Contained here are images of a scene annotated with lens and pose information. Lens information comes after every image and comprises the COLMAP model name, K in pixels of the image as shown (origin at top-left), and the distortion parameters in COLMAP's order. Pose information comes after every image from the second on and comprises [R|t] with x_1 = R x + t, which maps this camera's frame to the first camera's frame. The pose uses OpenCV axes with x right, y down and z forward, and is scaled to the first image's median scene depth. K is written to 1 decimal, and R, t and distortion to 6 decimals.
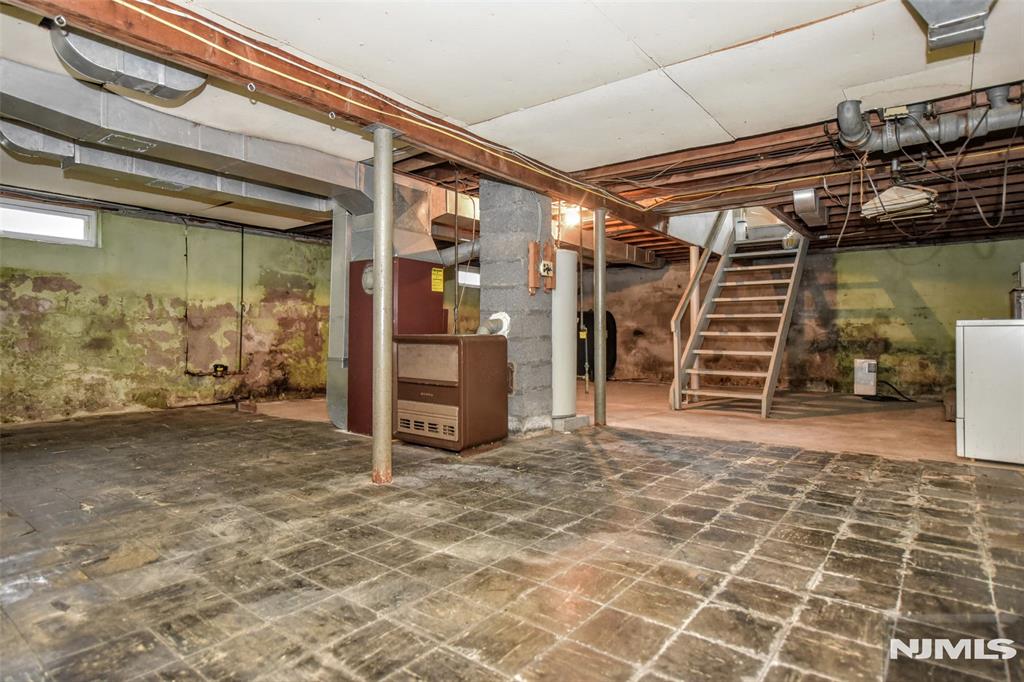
lens RADIAL K [[551.7, 0, 514.1], [0, 551.7, 337.1], [0, 0, 1]] dist [0.000133, 0.000288]
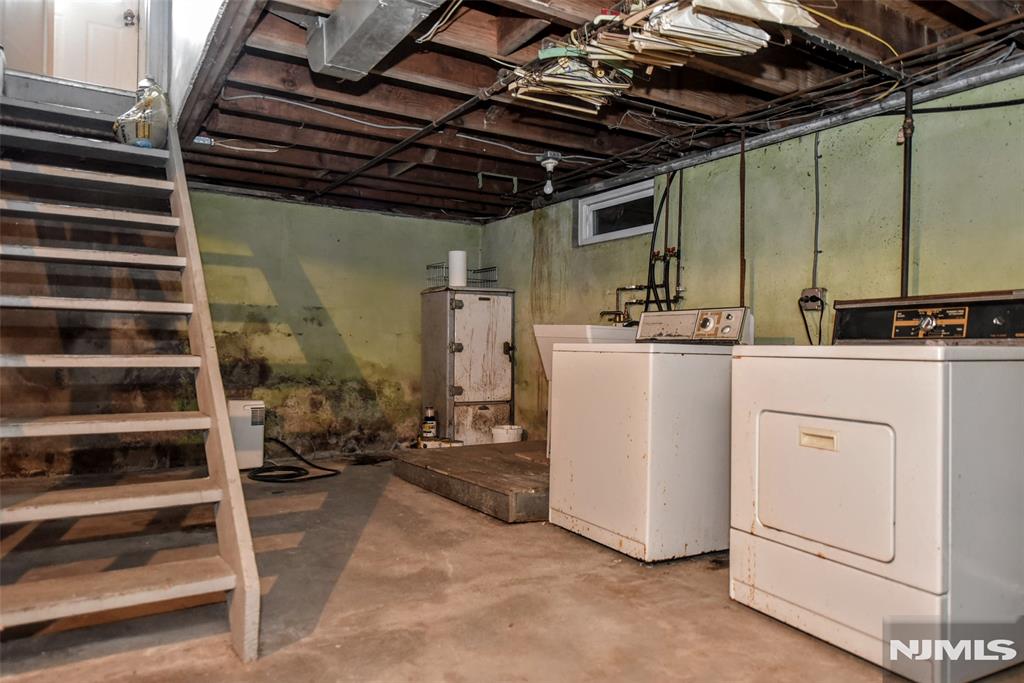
lens RADIAL K [[682.7, 0, 513.8], [0, 682.7, 339.9], [0, 0, 1]] dist [0.009406, 0.001897]
pose [[0.338481, 0.008551, 0.940934, 0.112168], [-0.010499, 0.999931, -0.005310, -0.016476], [-0.940915, -0.008082, 0.338547, 0.538522]]
